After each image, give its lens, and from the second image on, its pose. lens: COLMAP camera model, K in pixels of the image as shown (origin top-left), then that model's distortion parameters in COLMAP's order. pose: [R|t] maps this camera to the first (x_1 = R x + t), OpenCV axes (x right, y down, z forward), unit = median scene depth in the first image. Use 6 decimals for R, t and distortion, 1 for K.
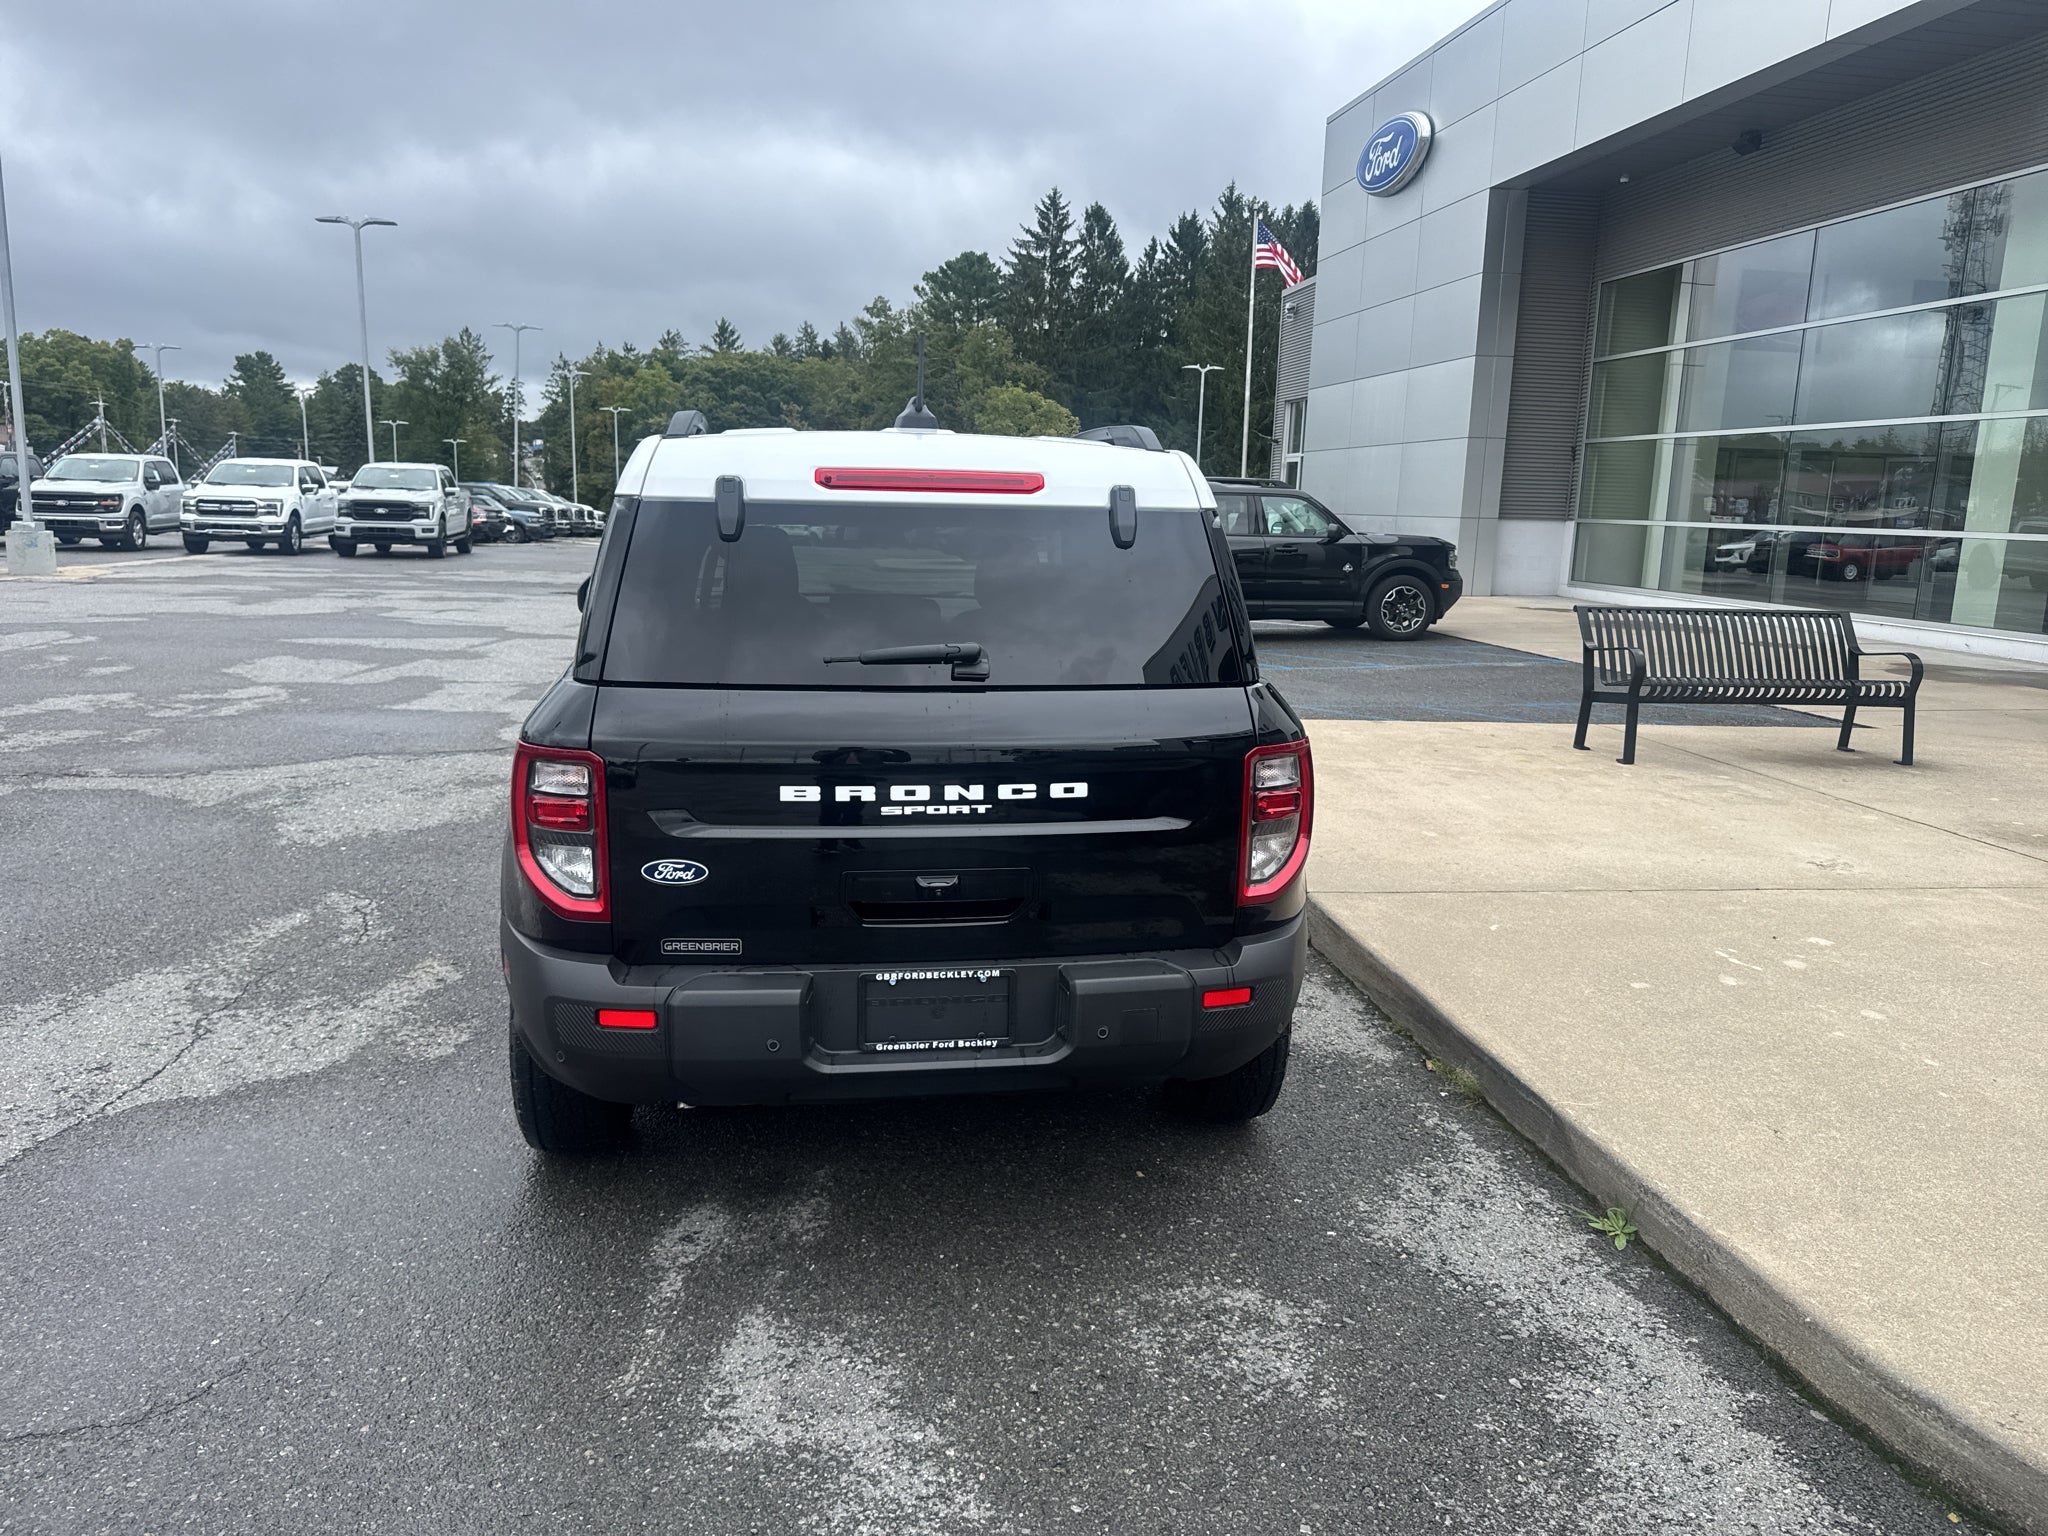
lens RADIAL K [[1438.1, 0, 1024.0], [0, 1438.1, 755.6], [0, 0, 1]] dist [0.036645, -0.046911]
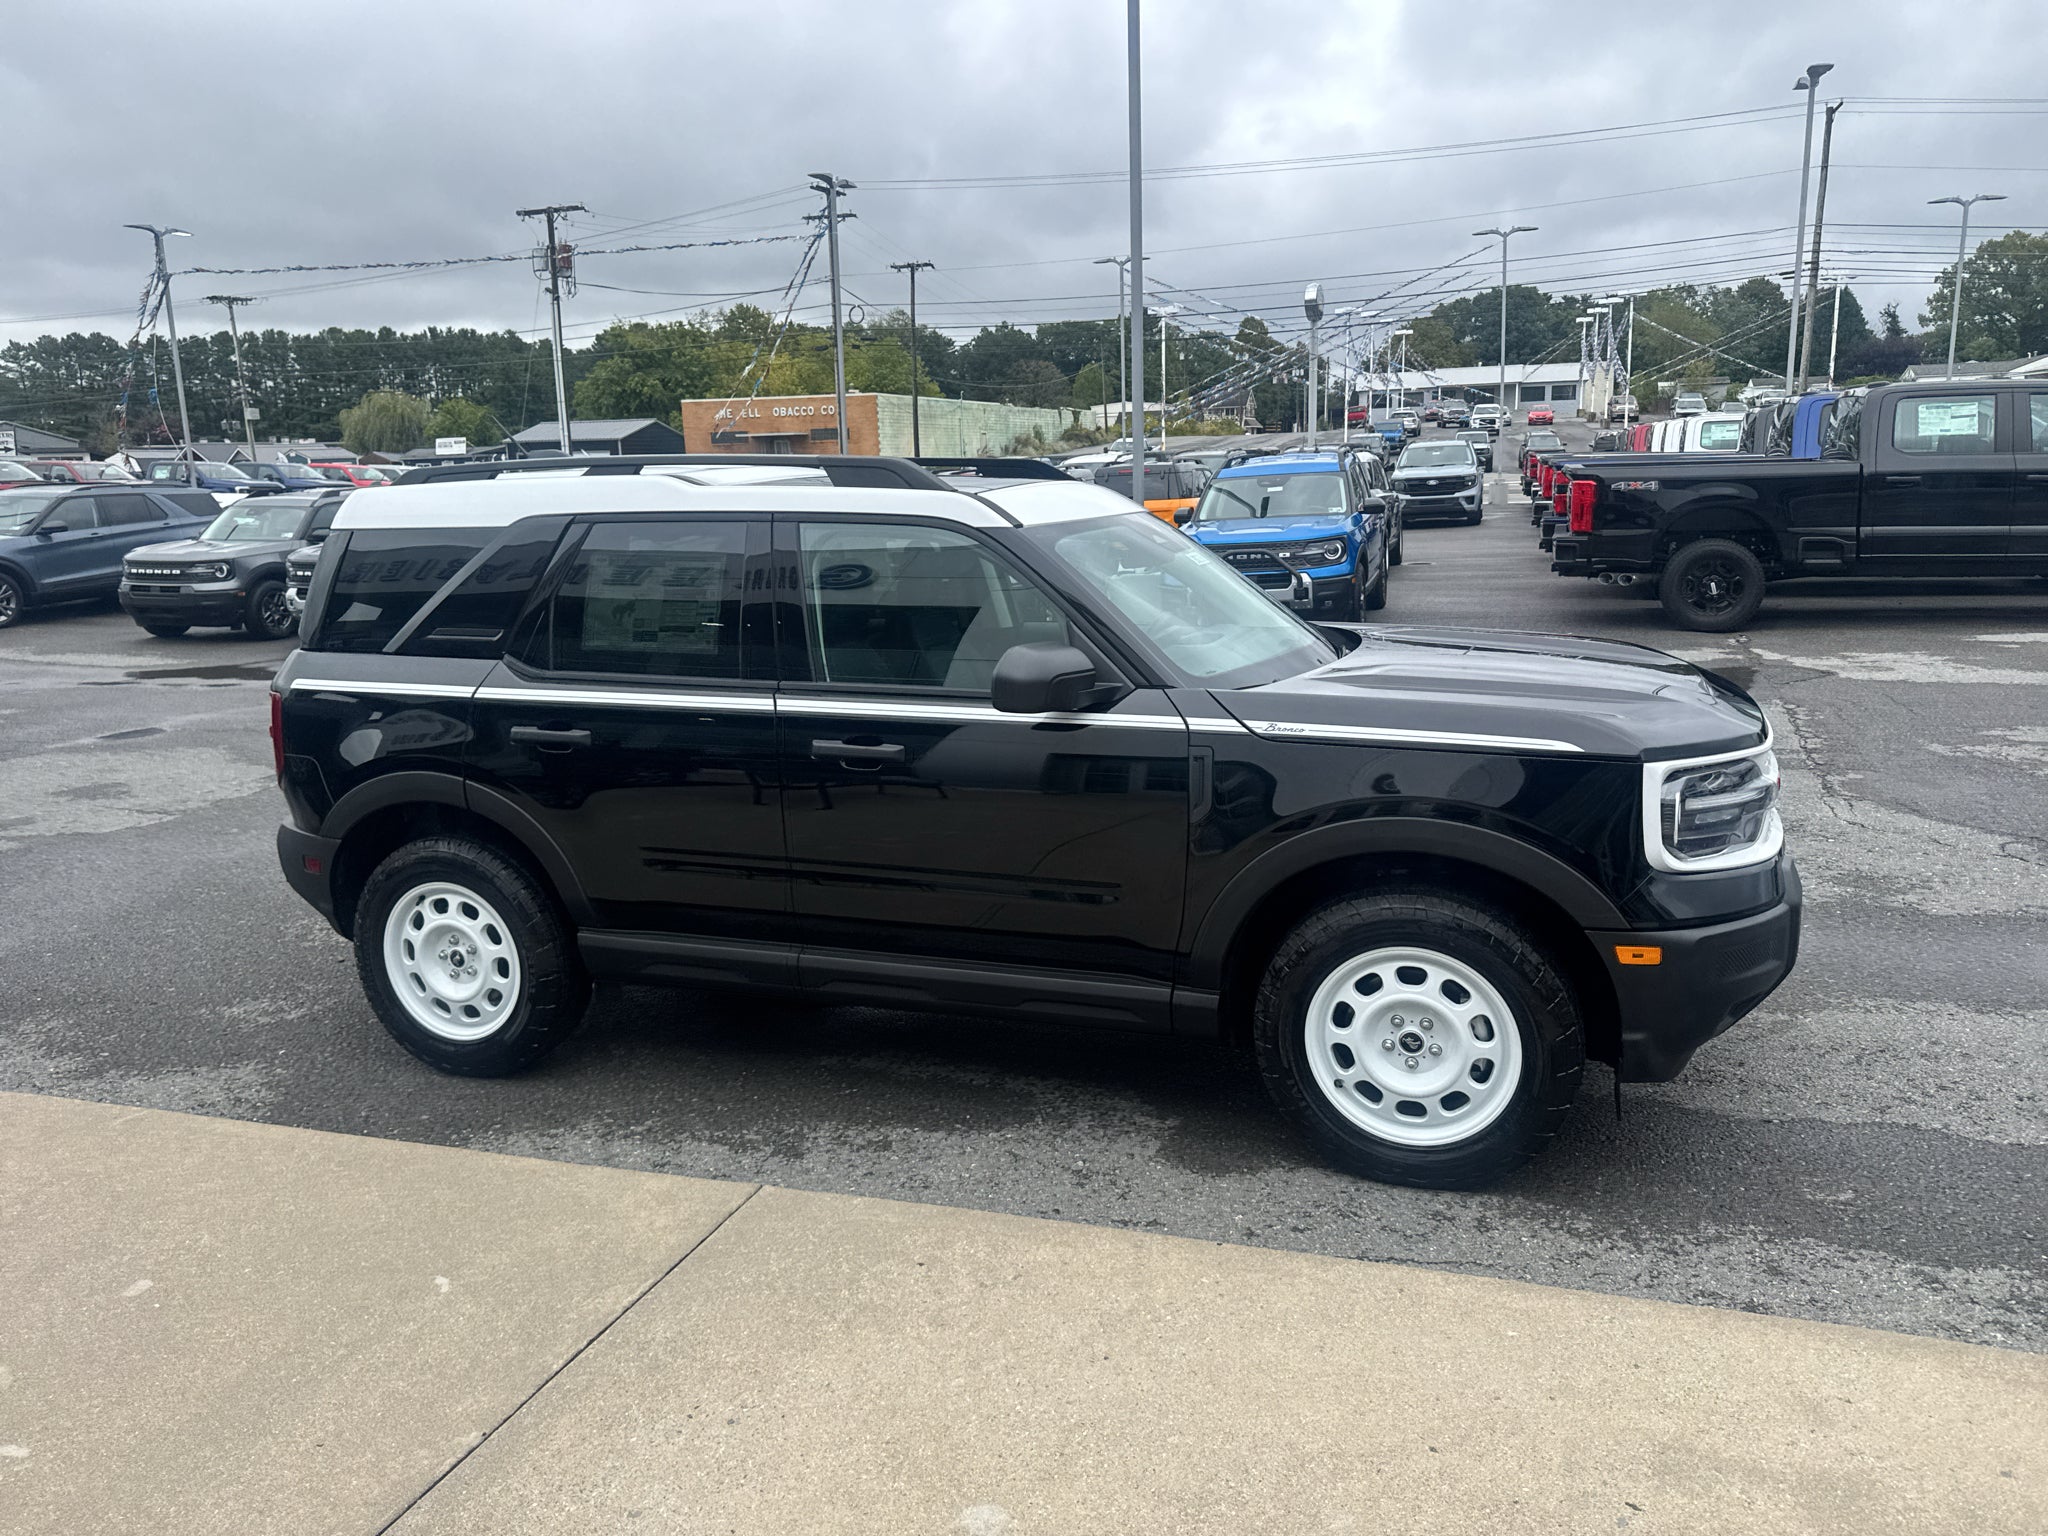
lens RADIAL K [[1438.1, 0, 1033.0], [0, 1438.1, 768.6], [0, 0, 1]] dist [0.036645, -0.046911]
pose [[-0.456464, 0.171162, -0.873123, 0.924339], [-0.140737, 0.955078, 0.260805, -0.347501], [0.878541, 0.241928, -0.411870, 1.880085]]
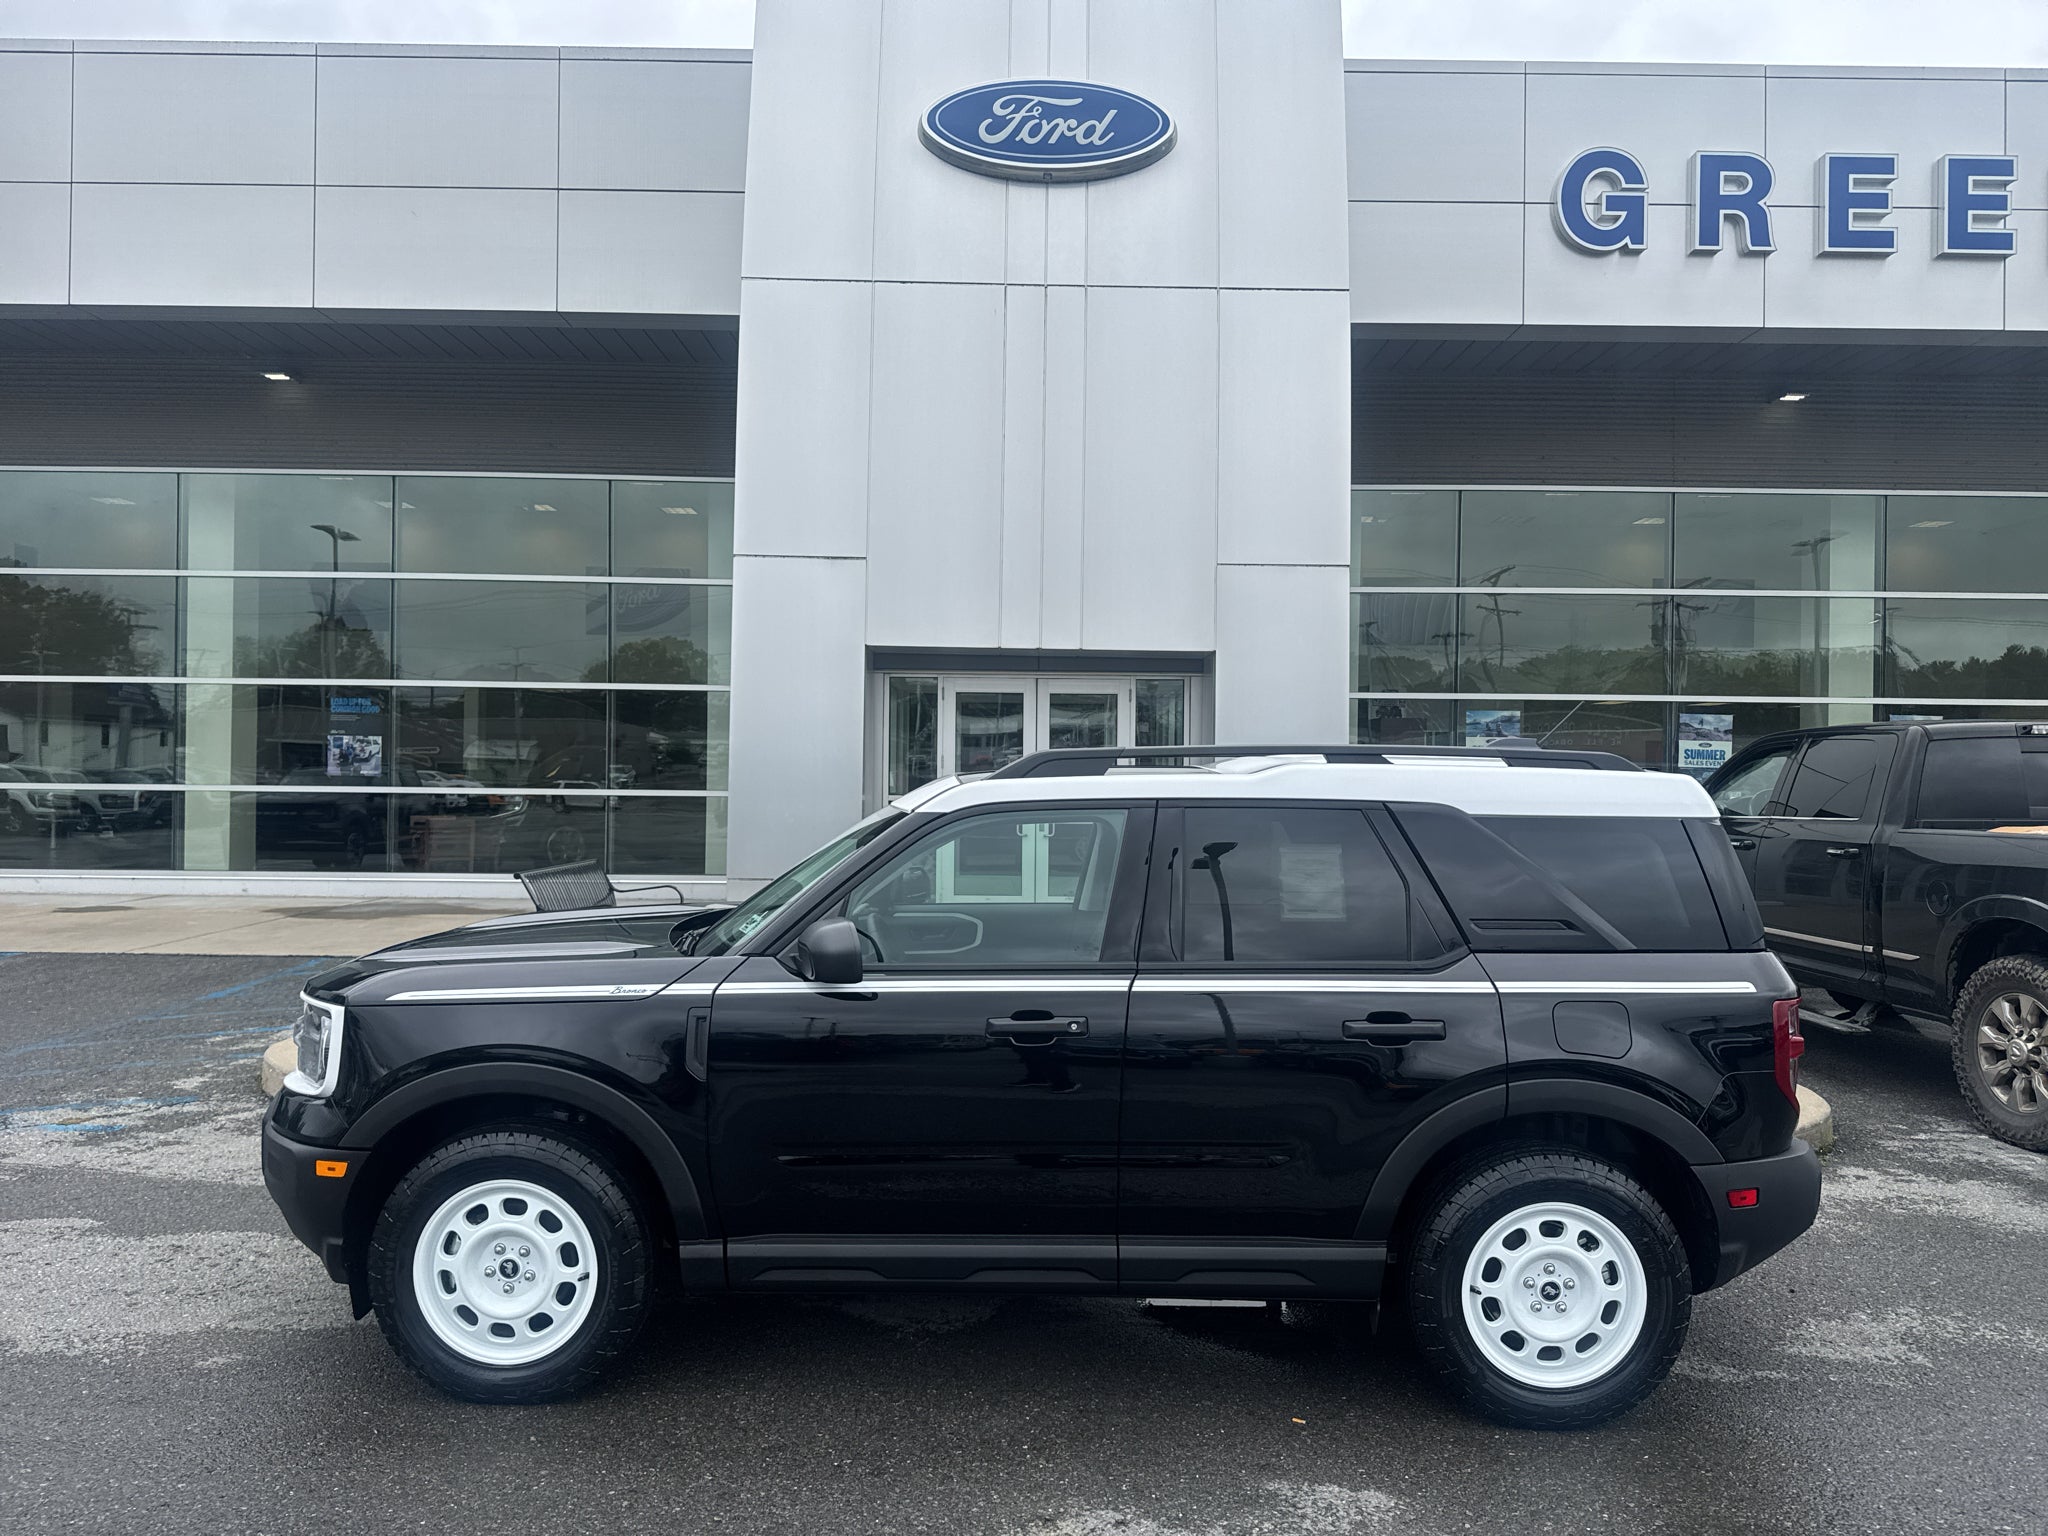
lens RADIAL K [[1438.1, 0, 1020.2], [0, 1438.1, 767.9], [0, 0, 1]] dist [0.036645, -0.046911]
pose [[0.147331, -0.017506, 0.988932, -1.379951], [0.167103, 0.985911, -0.007442, -0.257533], [-0.974869, 0.166350, 0.148180, 1.124606]]
